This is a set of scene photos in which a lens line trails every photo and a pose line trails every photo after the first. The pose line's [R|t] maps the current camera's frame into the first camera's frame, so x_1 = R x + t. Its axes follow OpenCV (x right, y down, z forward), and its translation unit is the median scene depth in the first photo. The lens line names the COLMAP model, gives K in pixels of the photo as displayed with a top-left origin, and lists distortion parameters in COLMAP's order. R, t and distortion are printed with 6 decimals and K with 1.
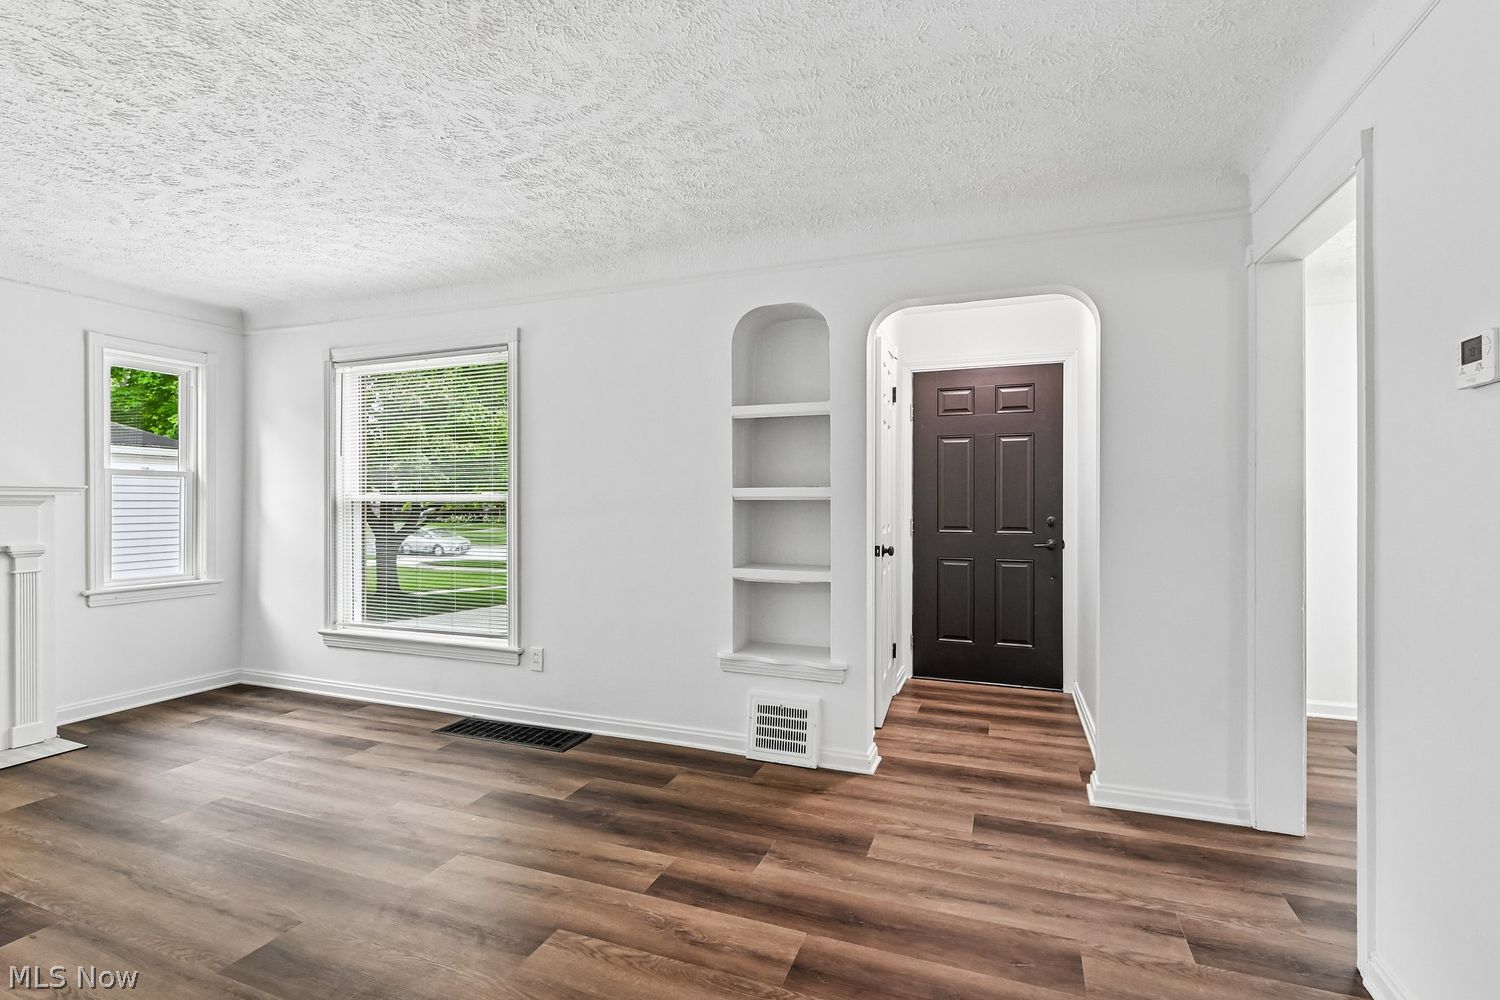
lens RADIAL K [[680.3, 0, 753.2], [0, 680.3, 499.8], [0, 0, 1]] dist [-0.001420, -0.002402]
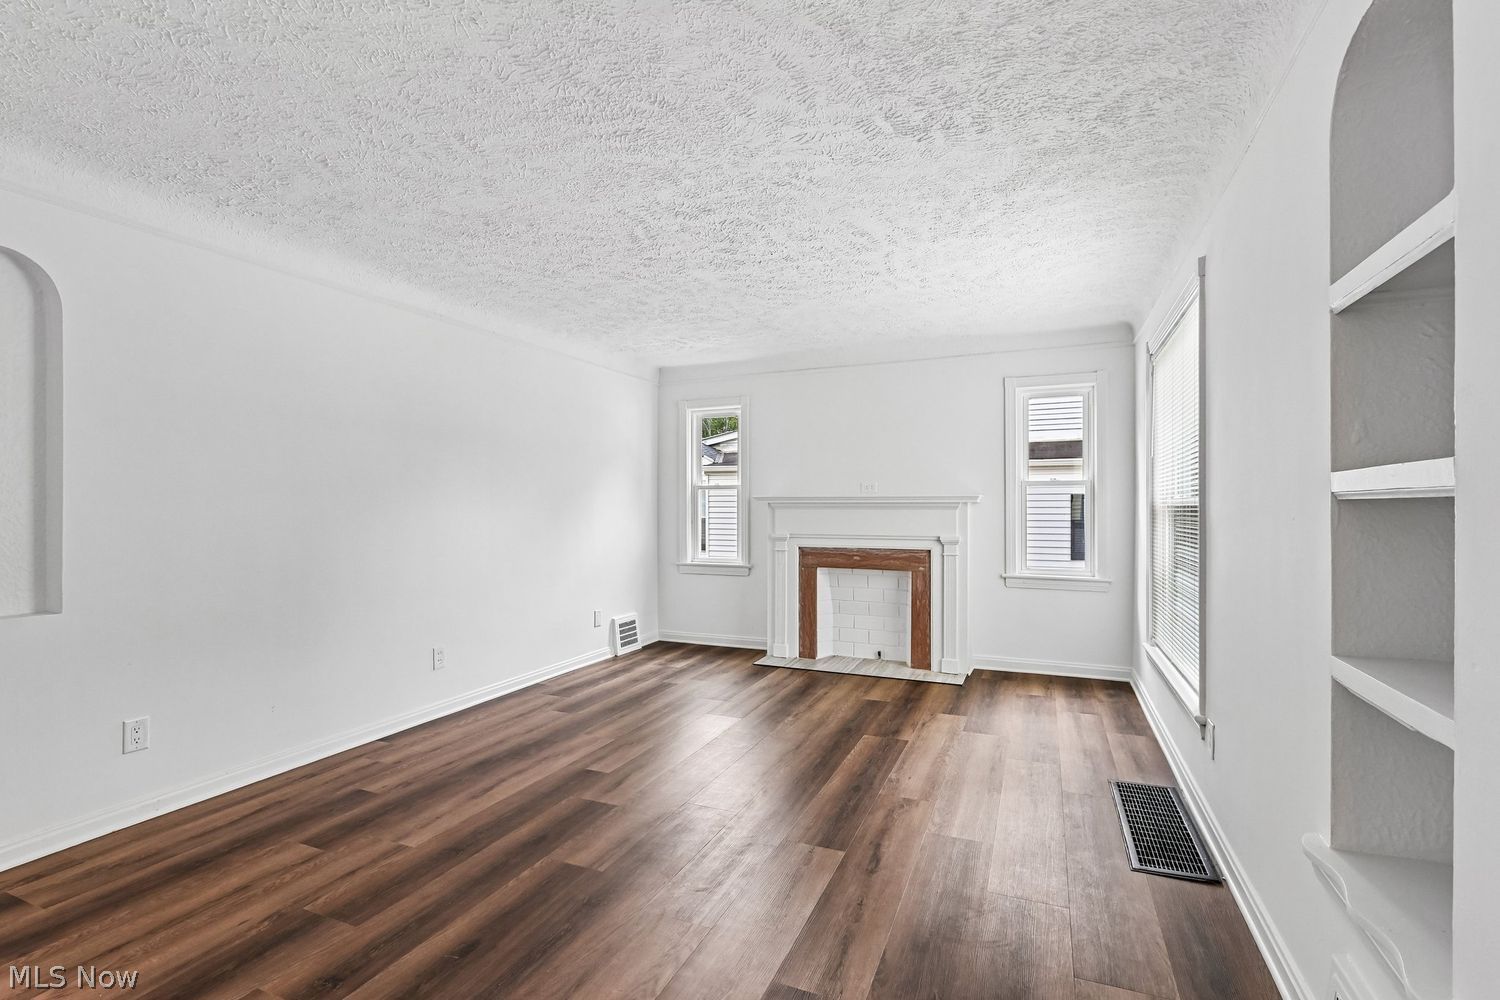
lens RADIAL K [[680.3, 0, 752.8], [0, 680.3, 502.7], [0, 0, 1]] dist [-0.001420, -0.002402]
pose [[-0.039558, -0.007895, -0.999186, 0.433531], [-0.001371, 0.999968, -0.007847, 0.007270], [0.999216, 0.001060, -0.039567, 0.664700]]
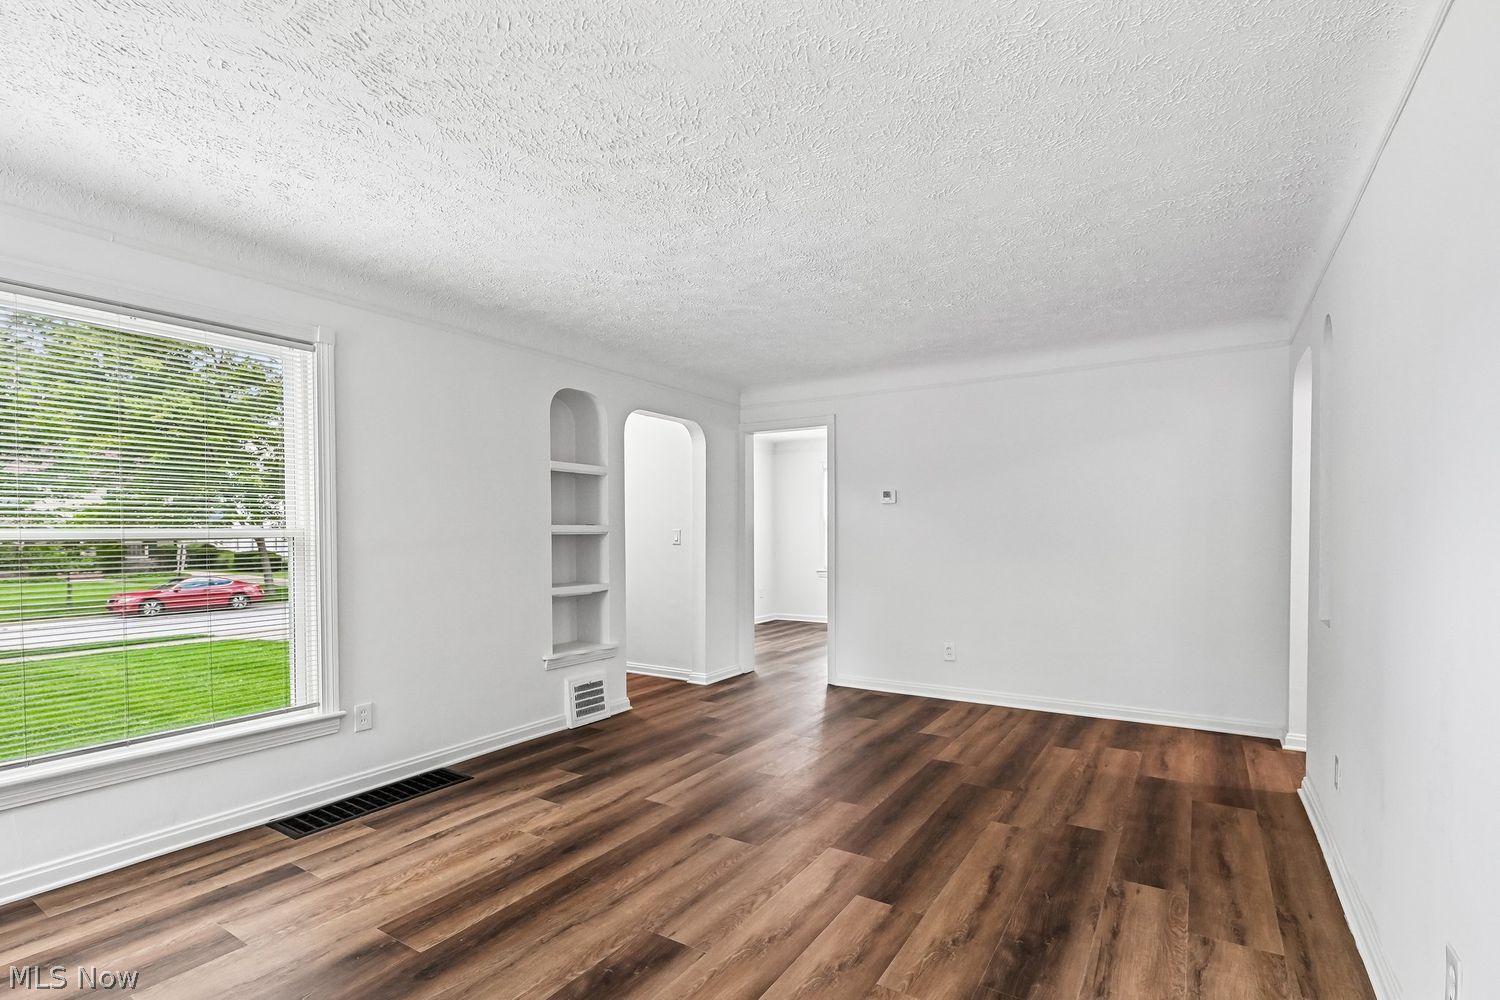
lens RADIAL K [[680.3, 0, 741.9], [0, 680.3, 543.1], [0, 0, 1]] dist [-0.001420, -0.002402]
pose [[0.225968, -0.013142, 0.974046, -1.234974], [0.009196, 0.999893, 0.011357, 0.005143], [-0.974091, 0.006391, 0.226065, 0.377252]]
